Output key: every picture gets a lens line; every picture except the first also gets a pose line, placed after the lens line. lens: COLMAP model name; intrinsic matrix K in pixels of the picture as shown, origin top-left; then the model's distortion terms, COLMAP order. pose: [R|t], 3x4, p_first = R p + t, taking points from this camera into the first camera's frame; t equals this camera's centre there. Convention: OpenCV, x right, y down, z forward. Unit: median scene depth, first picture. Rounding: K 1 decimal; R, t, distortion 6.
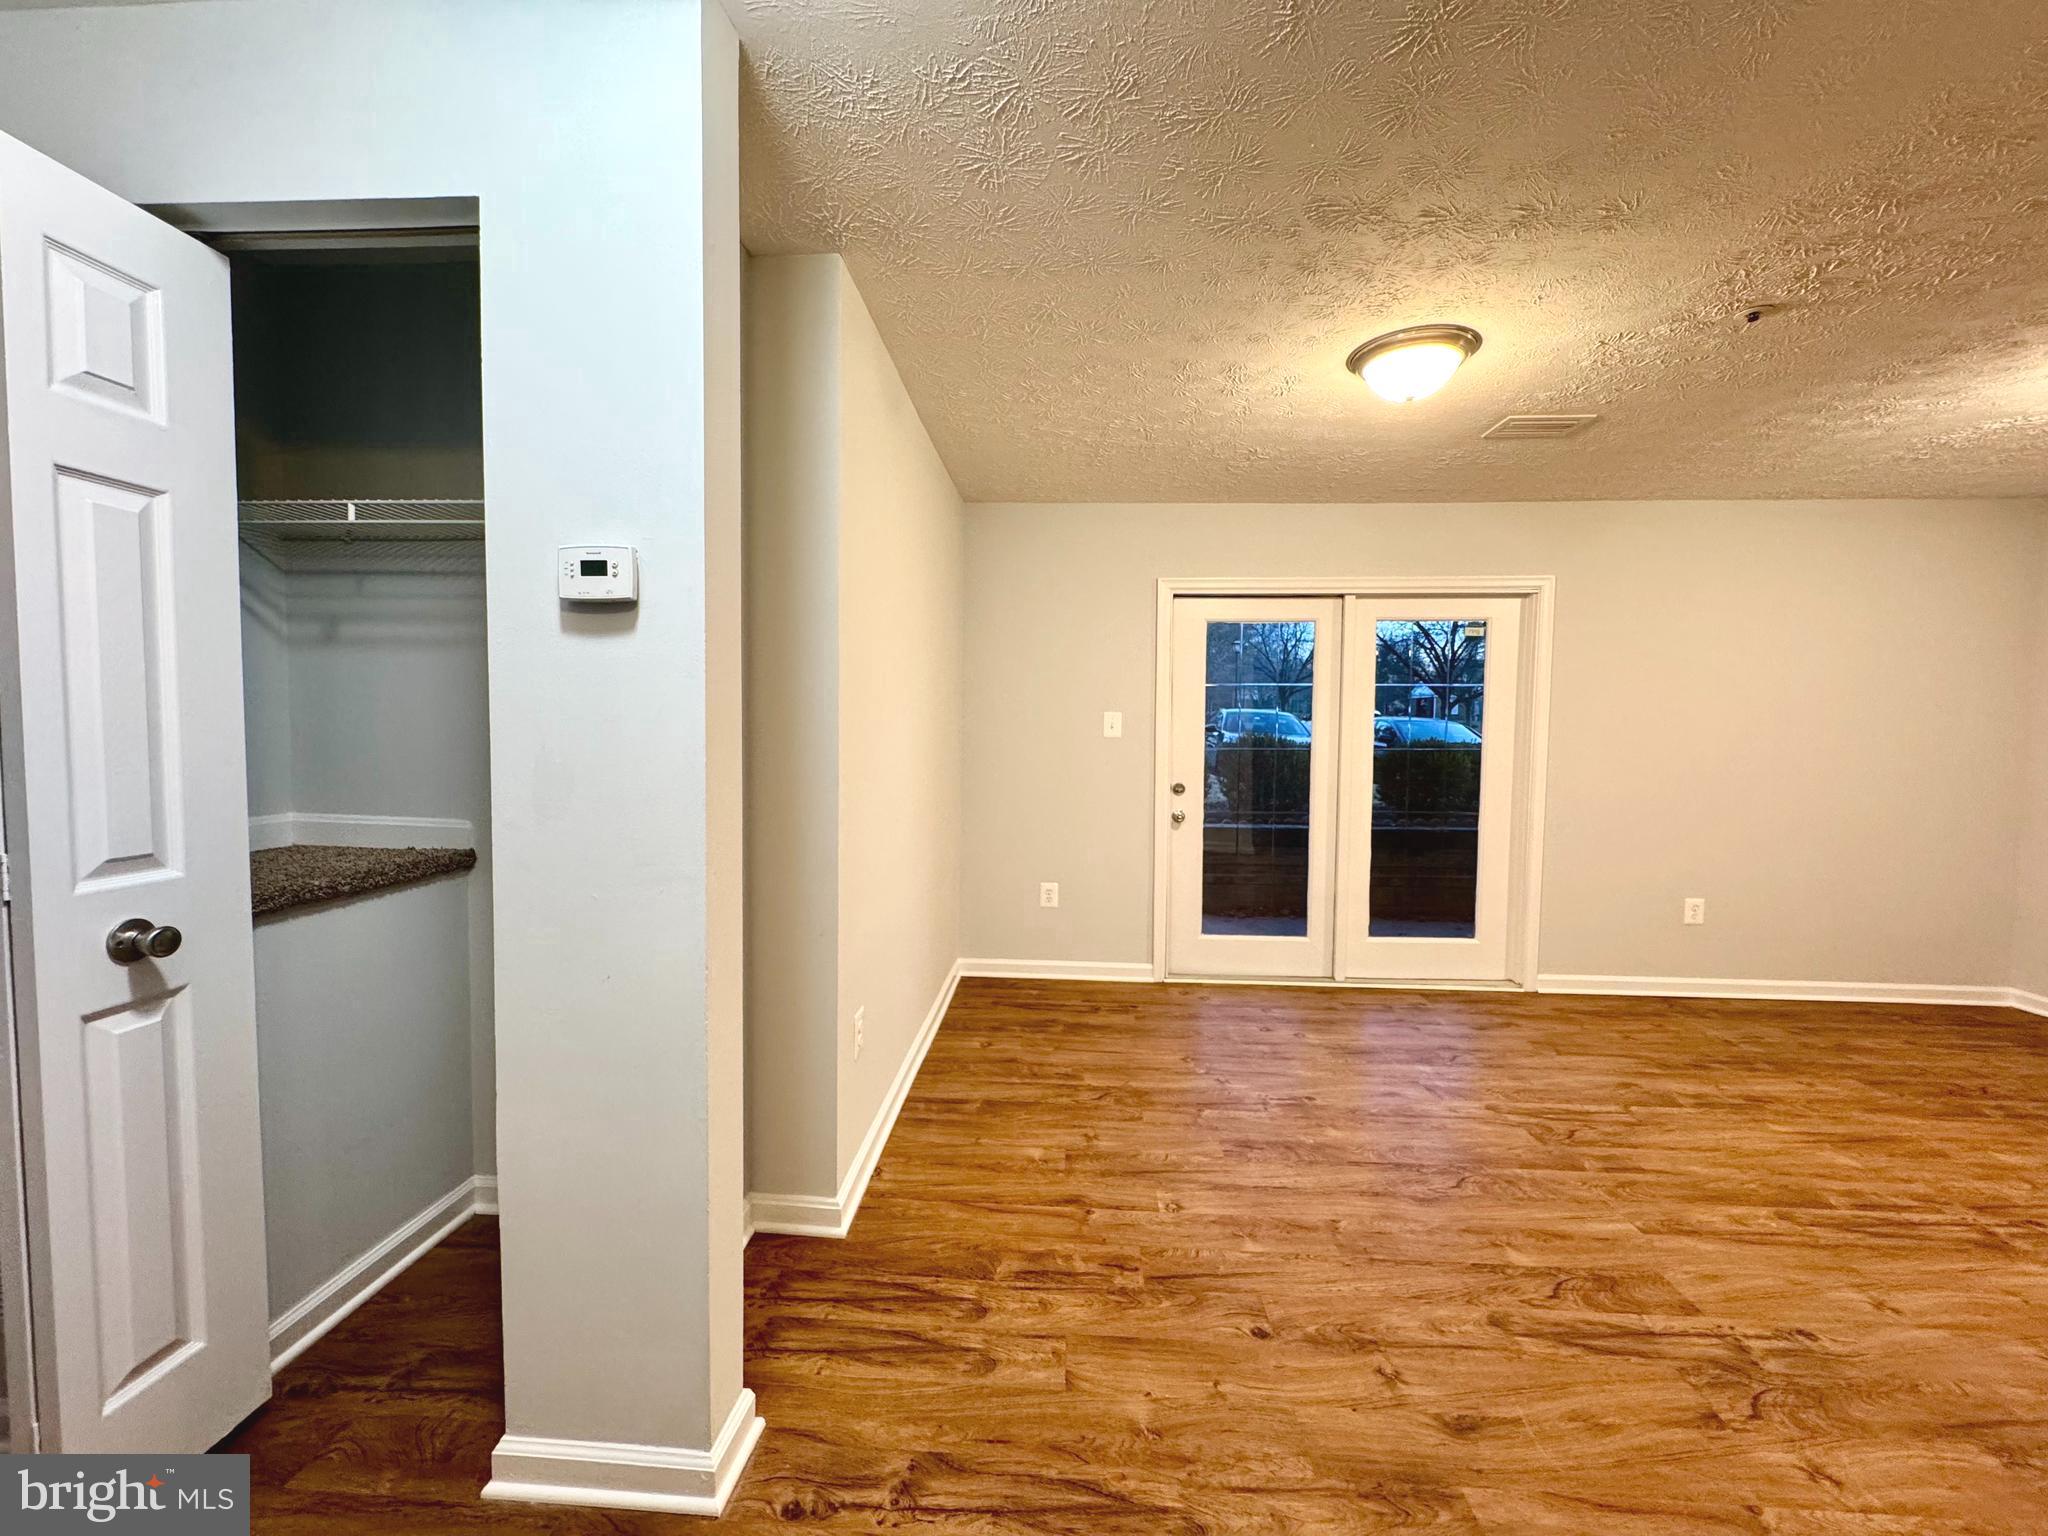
lens RADIAL K [[813.7, 0, 1023.8], [0, 813.7, 769.4], [0, 0, 1]] dist [-0.001662, -0.000145]
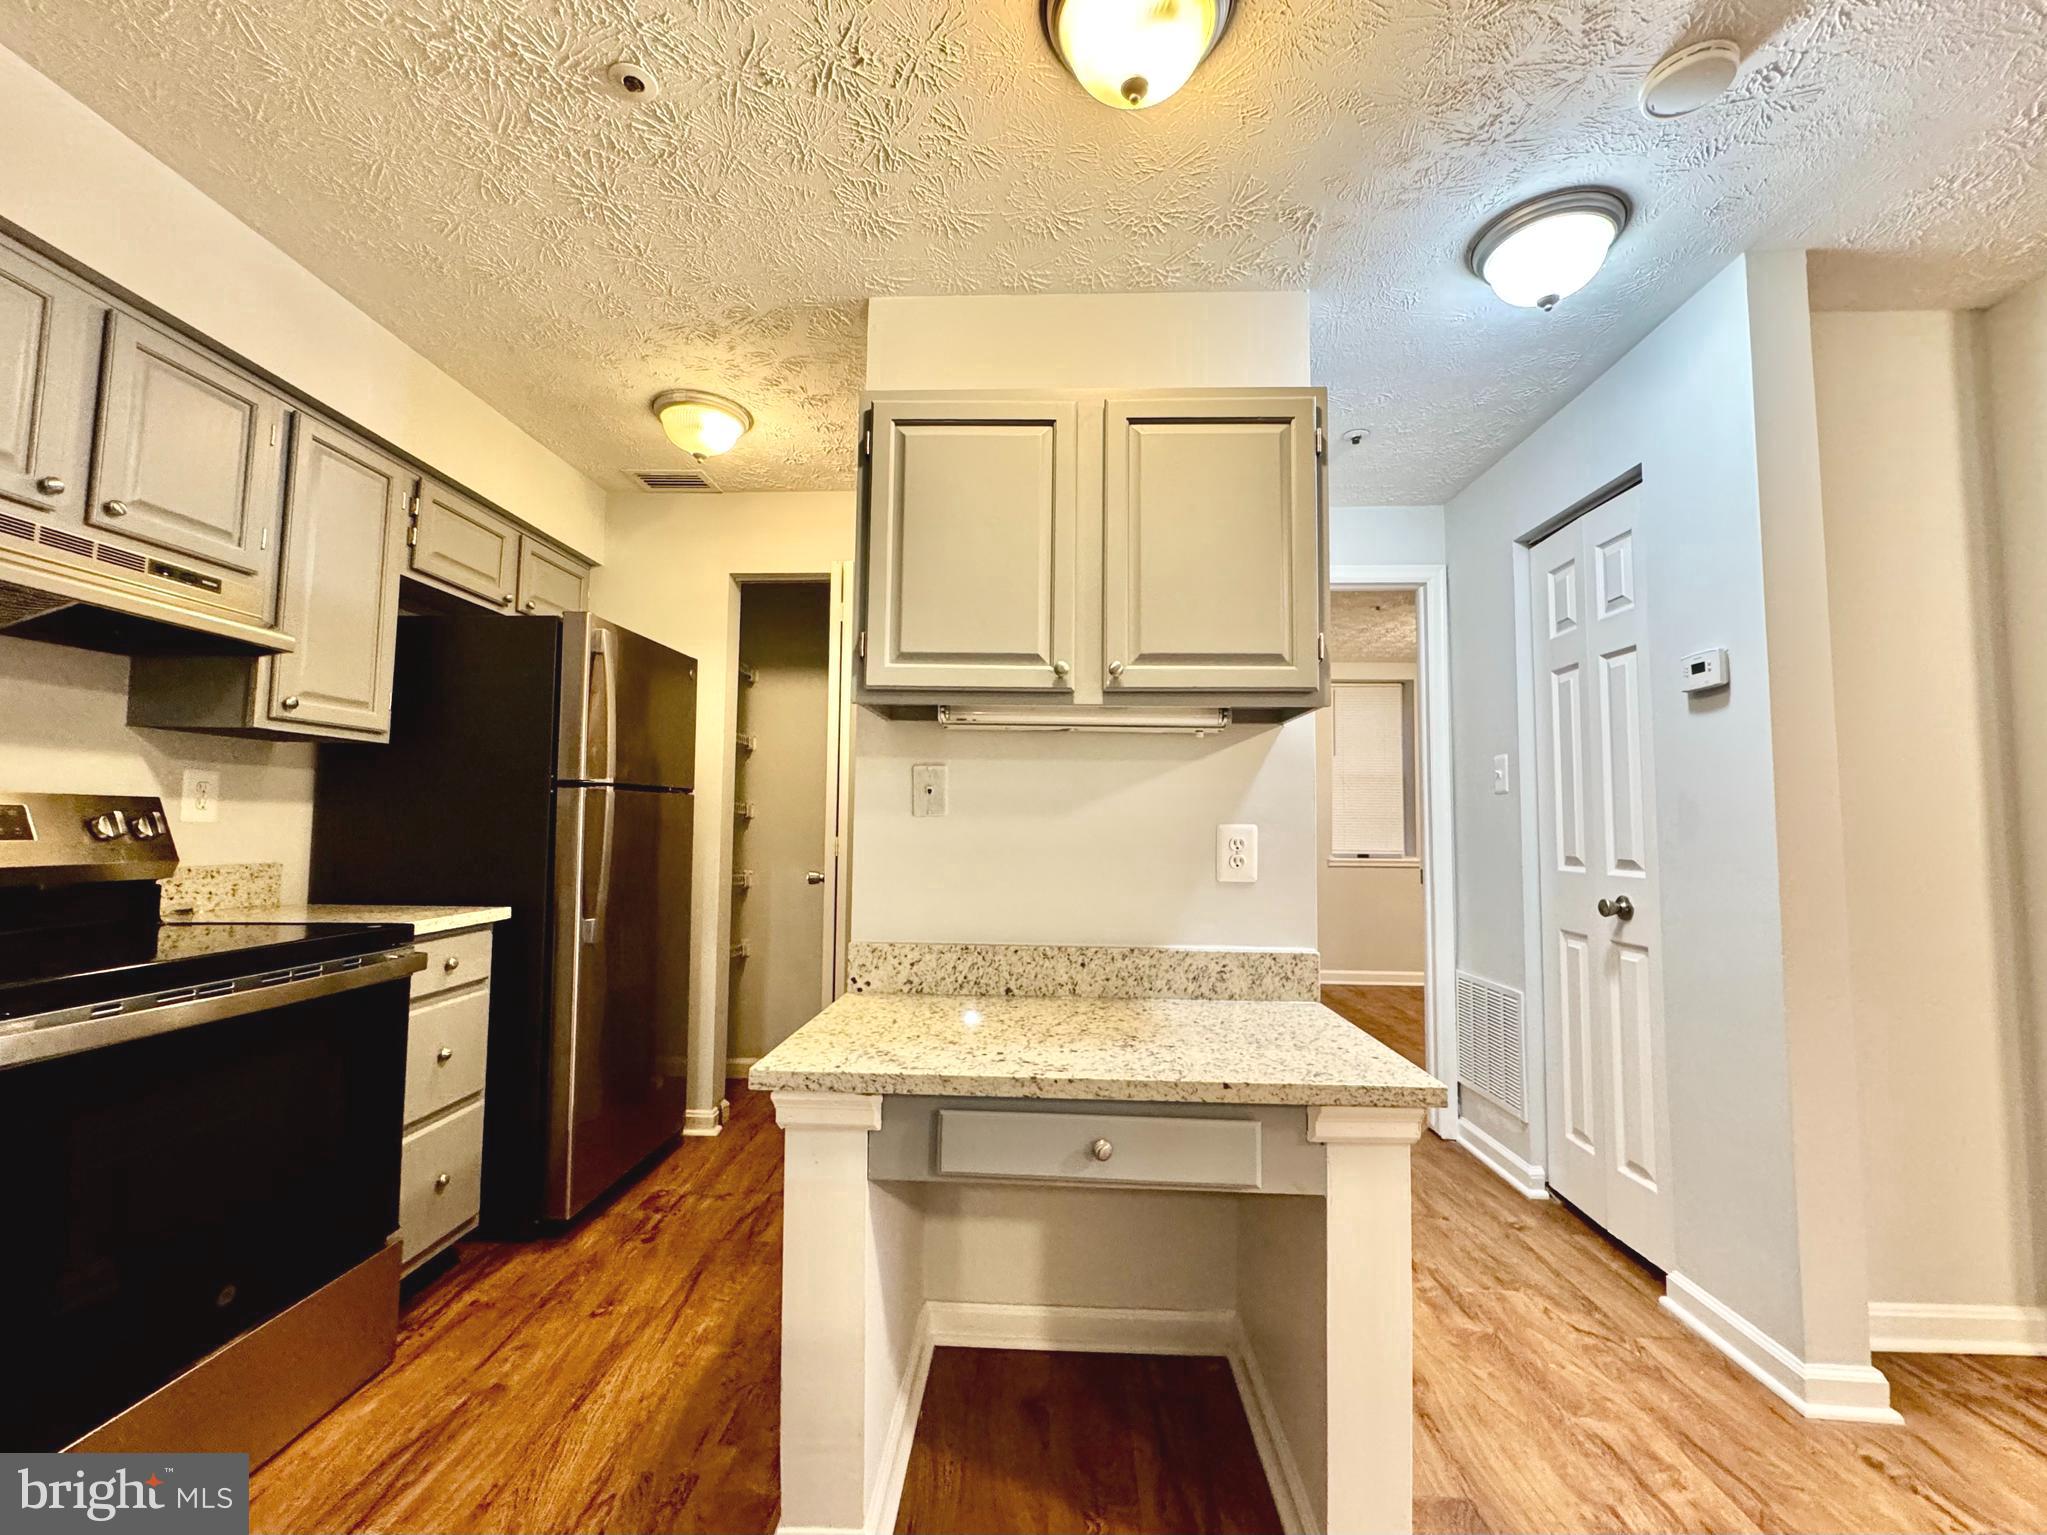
lens RADIAL K [[845.2, 0, 1022.2], [0, 845.2, 769.3], [0, 0, 1]] dist [-0.001779, 0.000085]
pose [[0.025435, -0.081697, -0.996333, 0.539886], [-0.064209, 0.994464, -0.083183, 0.082060], [0.997612, 0.066090, 0.020048, -0.146666]]
